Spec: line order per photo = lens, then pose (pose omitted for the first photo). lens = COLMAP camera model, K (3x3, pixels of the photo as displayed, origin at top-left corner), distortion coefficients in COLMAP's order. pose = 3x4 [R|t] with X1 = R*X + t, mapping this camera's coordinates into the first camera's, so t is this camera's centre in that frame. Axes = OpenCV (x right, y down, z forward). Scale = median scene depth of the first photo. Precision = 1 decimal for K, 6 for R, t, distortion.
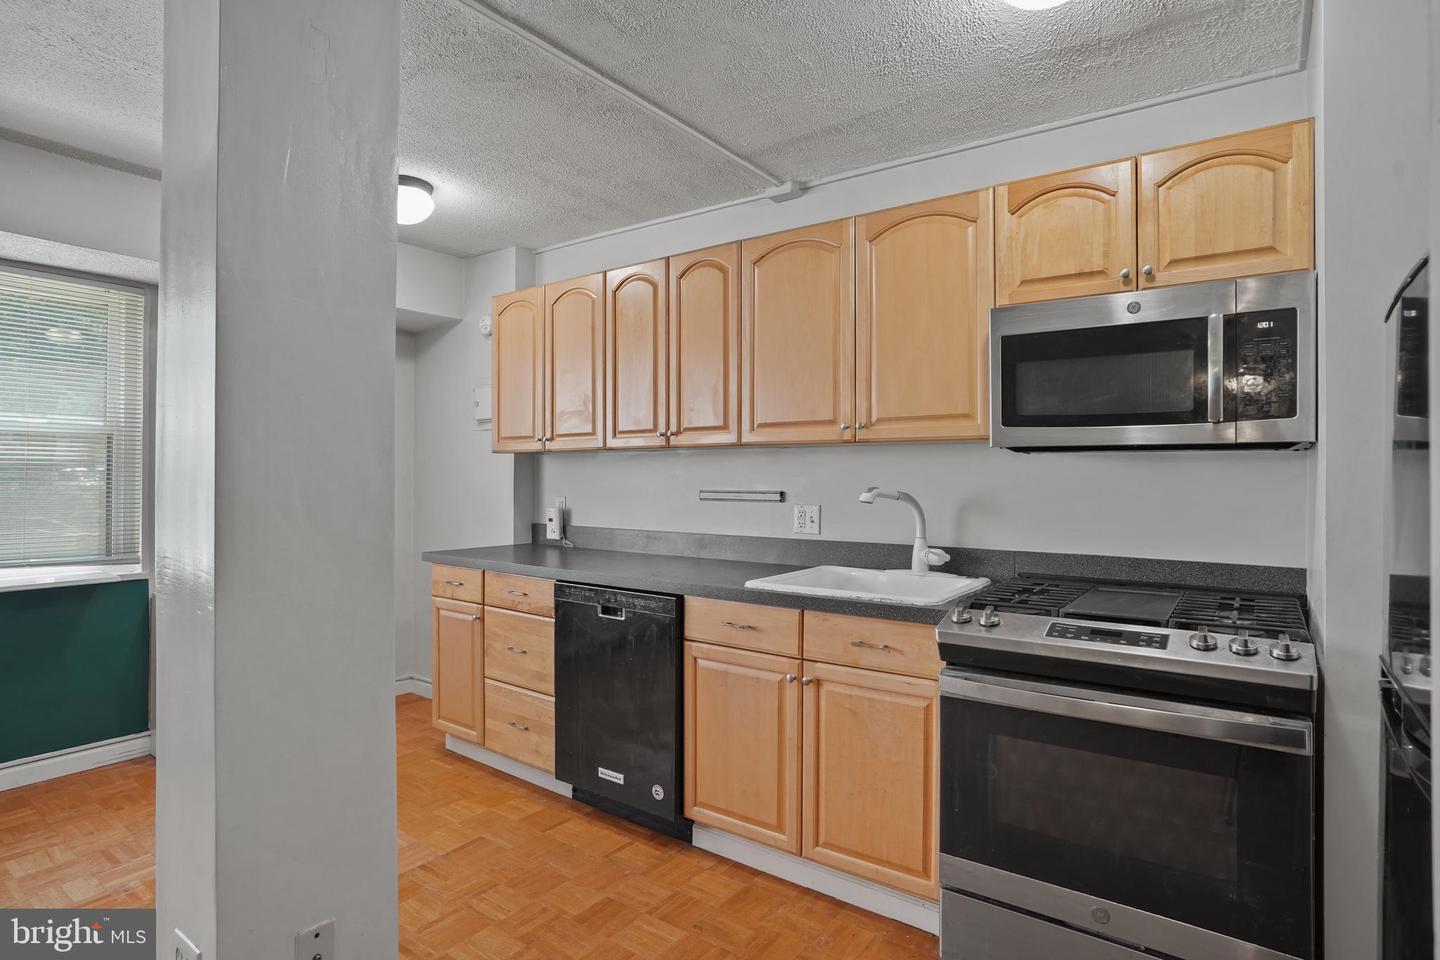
lens RADIAL K [[756.9, 0, 695.0], [0, 756.9, 475.3], [0, 0, 1]] dist [-0.048964, 0.018901]
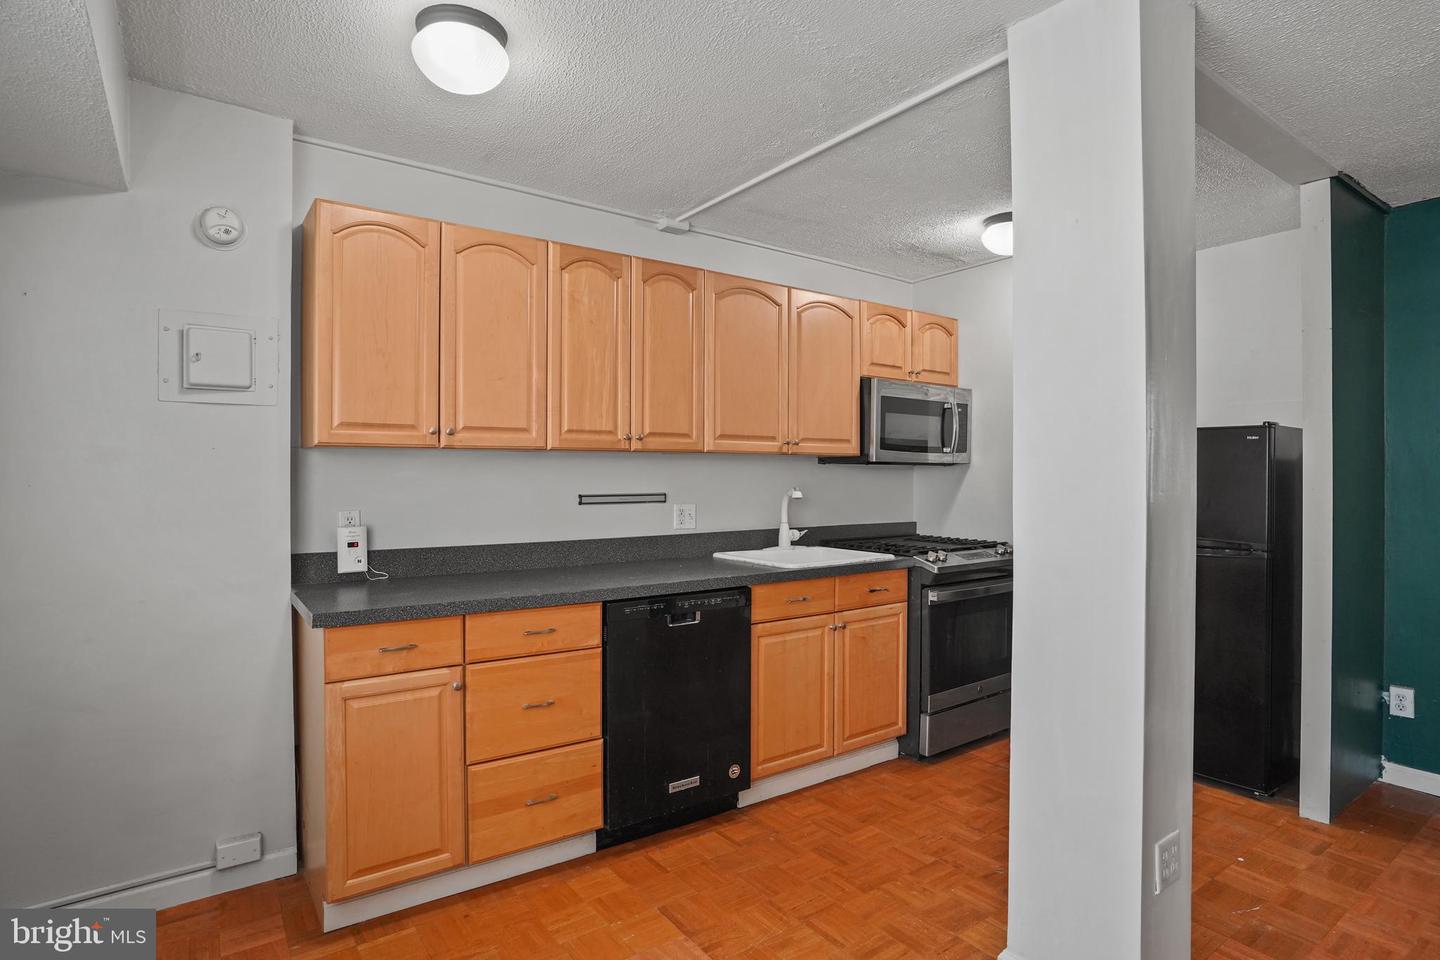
lens RADIAL K [[756.9, 0, 753.9], [0, 756.9, 473.3], [0, 0, 1]] dist [-0.048964, 0.018901]
pose [[0.274617, -0.000351, 0.961554, -1.081304], [-0.001500, 0.999999, 0.000793, -0.010233], [-0.961552, -0.001660, 0.274616, 0.671221]]
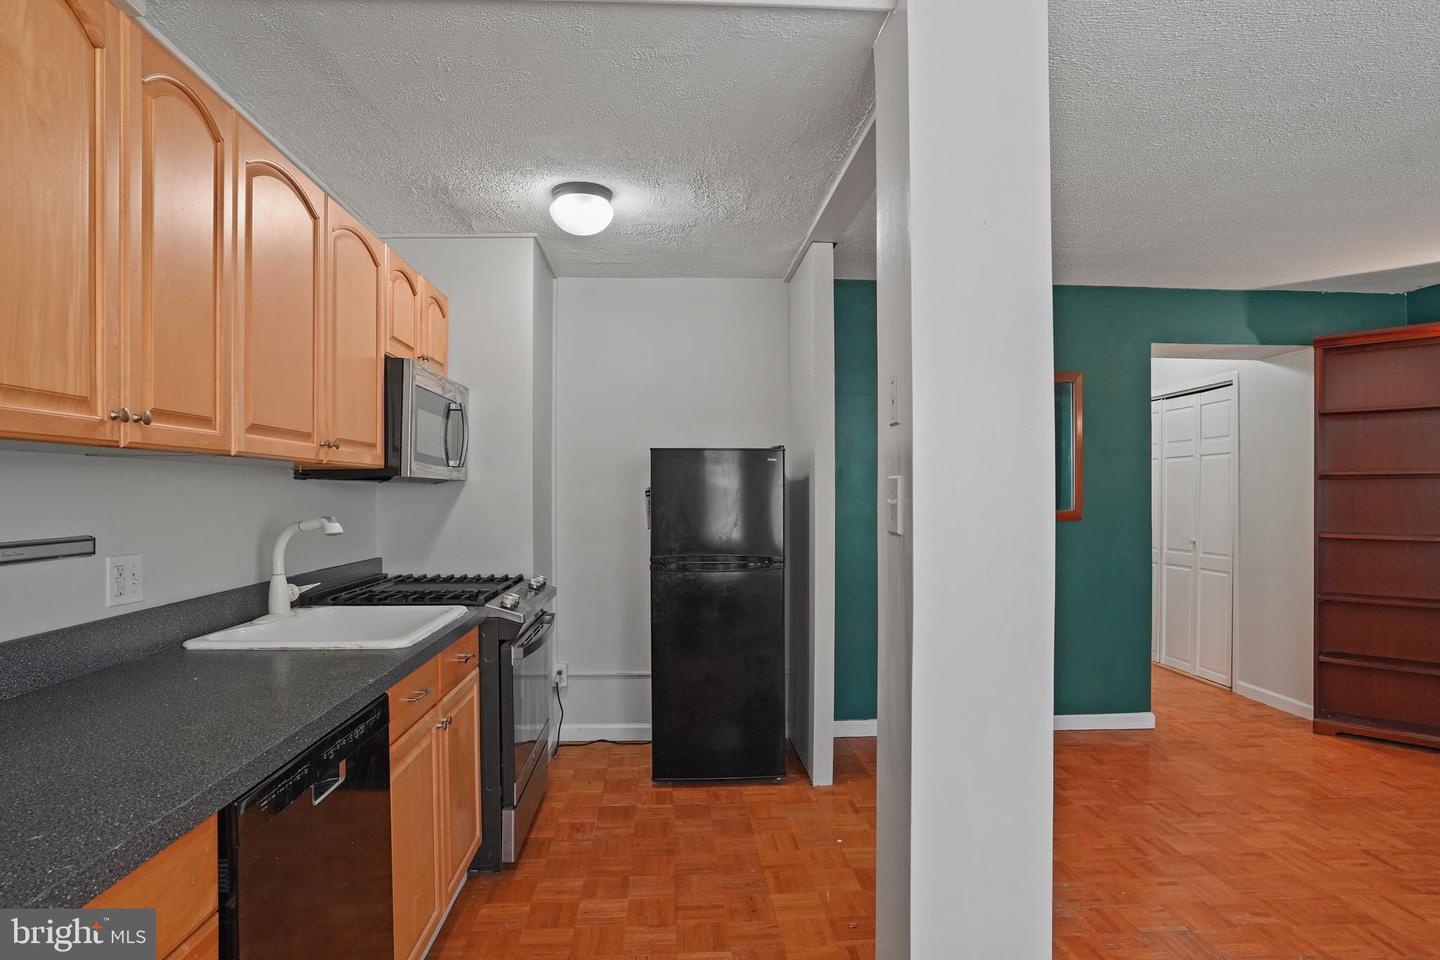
lens RADIAL K [[756.9, 0, 692.0], [0, 756.9, 488.3], [0, 0, 1]] dist [-0.048964, 0.018901]
pose [[-0.632810, 0.005689, 0.774287, -0.669454], [0.004718, 0.999983, -0.003491, -0.010548], [-0.774293, 0.001444, -0.632826, 1.181662]]
